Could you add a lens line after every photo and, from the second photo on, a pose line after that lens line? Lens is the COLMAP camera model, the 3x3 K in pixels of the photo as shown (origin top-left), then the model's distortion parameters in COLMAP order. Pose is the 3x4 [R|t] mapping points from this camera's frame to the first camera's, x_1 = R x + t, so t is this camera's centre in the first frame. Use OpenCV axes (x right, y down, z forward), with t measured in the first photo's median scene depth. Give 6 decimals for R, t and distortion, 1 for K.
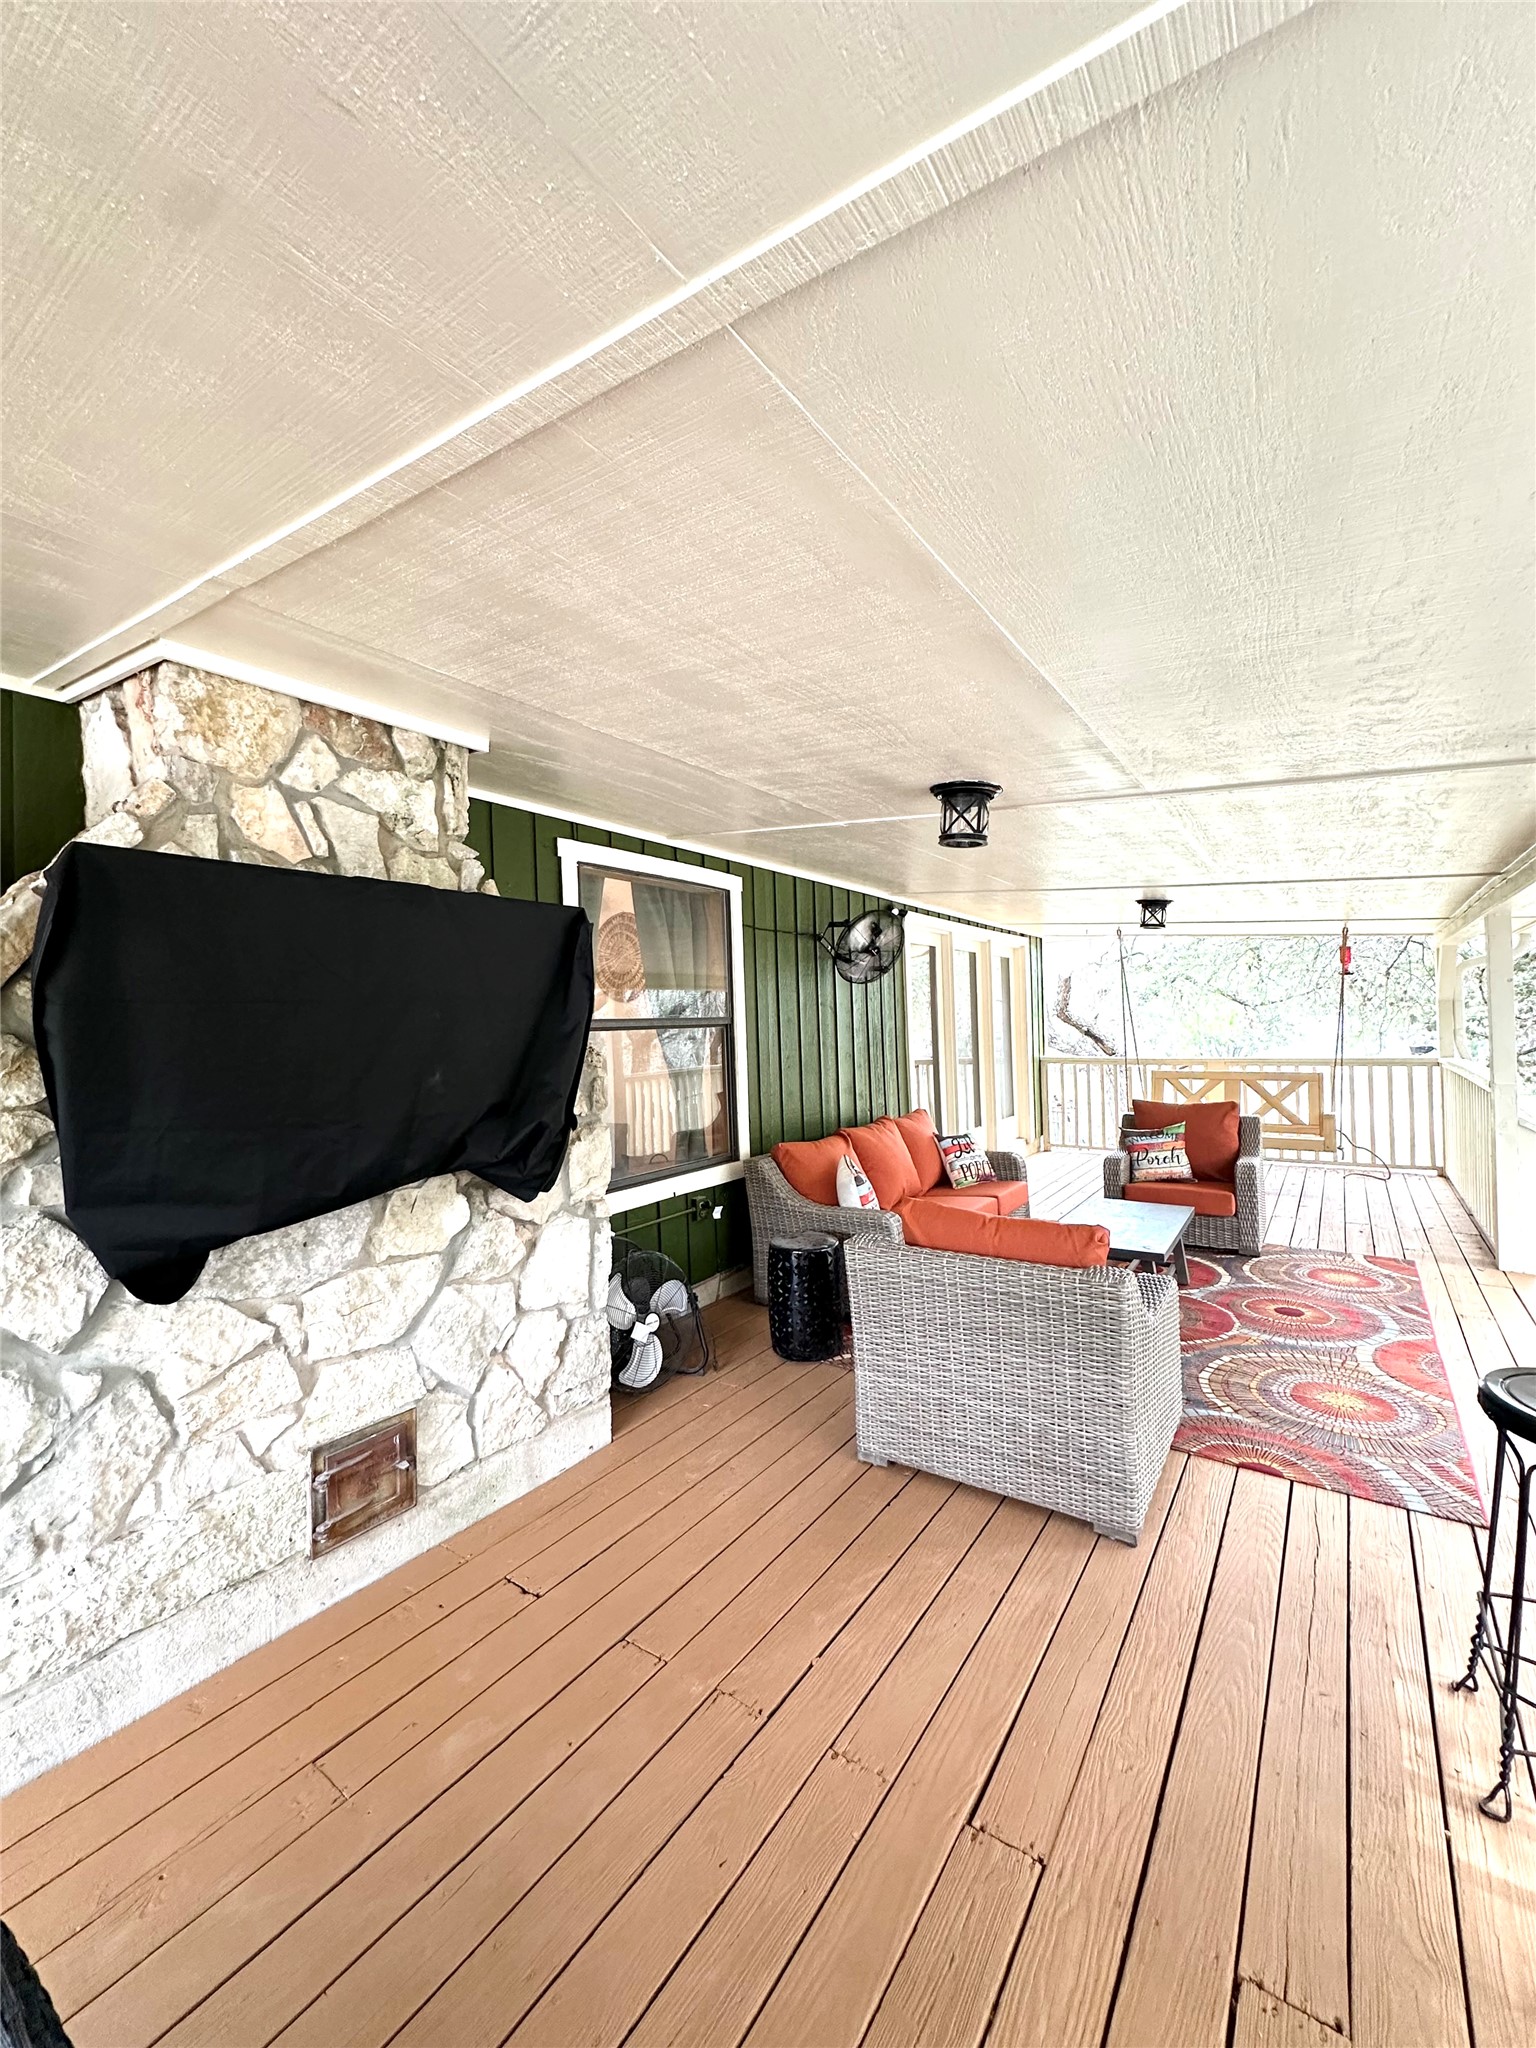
lens RADIAL K [[820.7, 0, 774.3], [0, 820.7, 1027.2], [0, 0, 1]] dist [-0.002385, -0.000029]
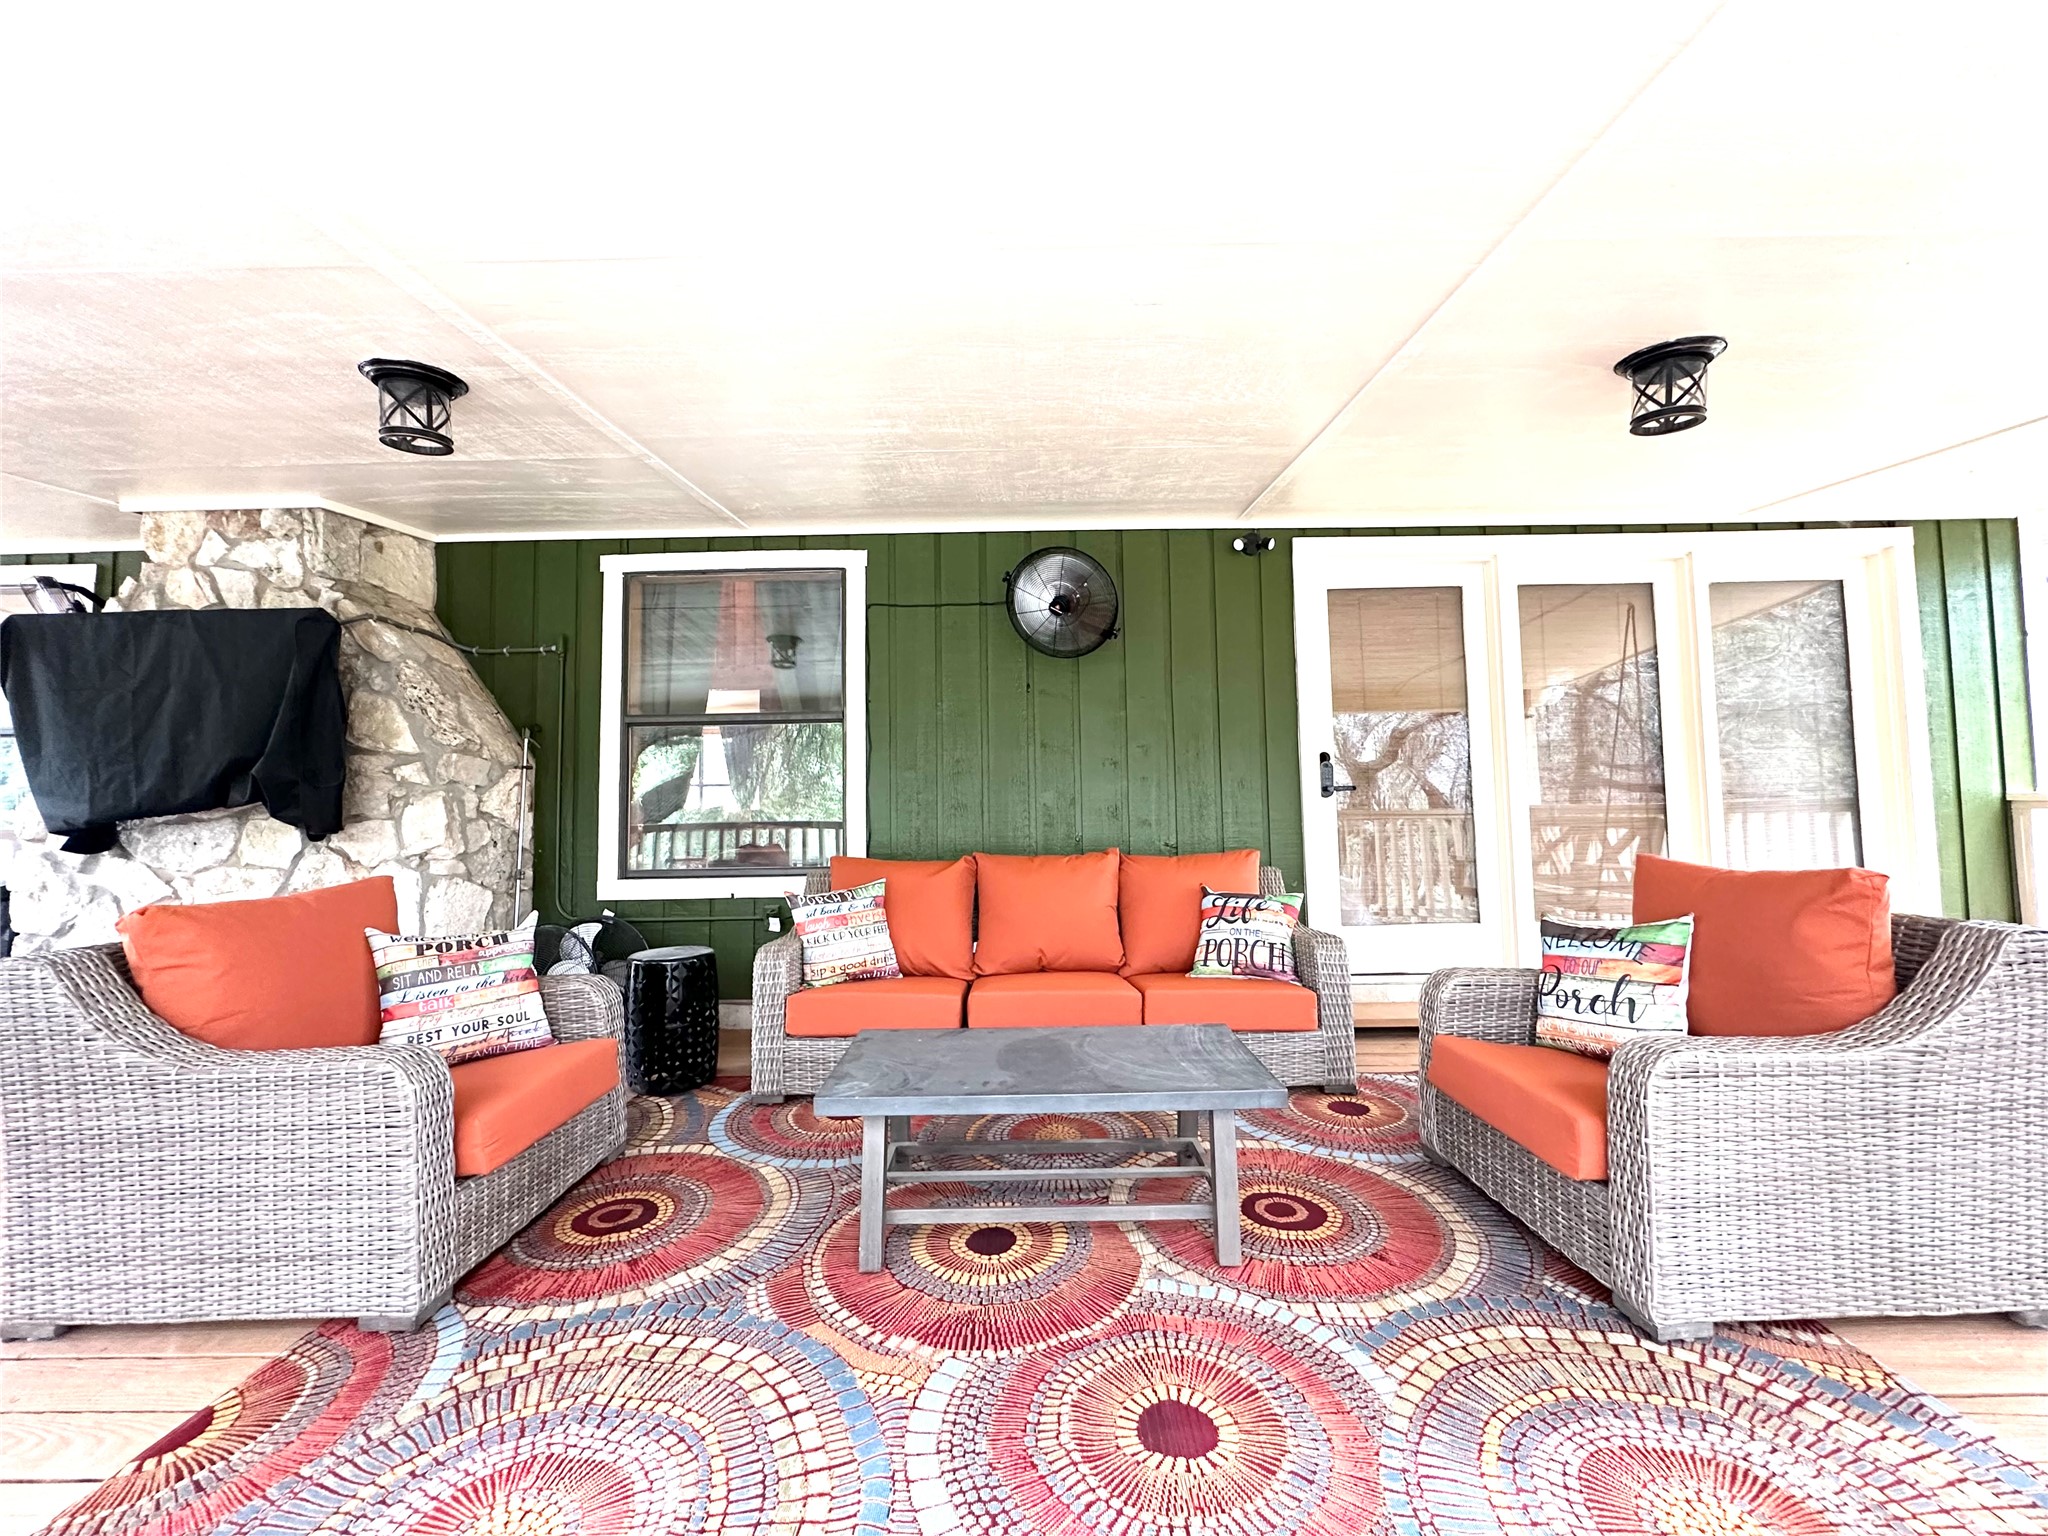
lens RADIAL K [[820.7, 0, 1027.2], [0, 820.7, 767.7], [0, 0, 1]] dist [-0.002385, -0.000029]
pose [[0.564308, -0.024766, -0.825192, 1.435945], [-0.002124, 0.999503, -0.031450, 0.138261], [0.825561, 0.019500, 0.563975, 1.226961]]
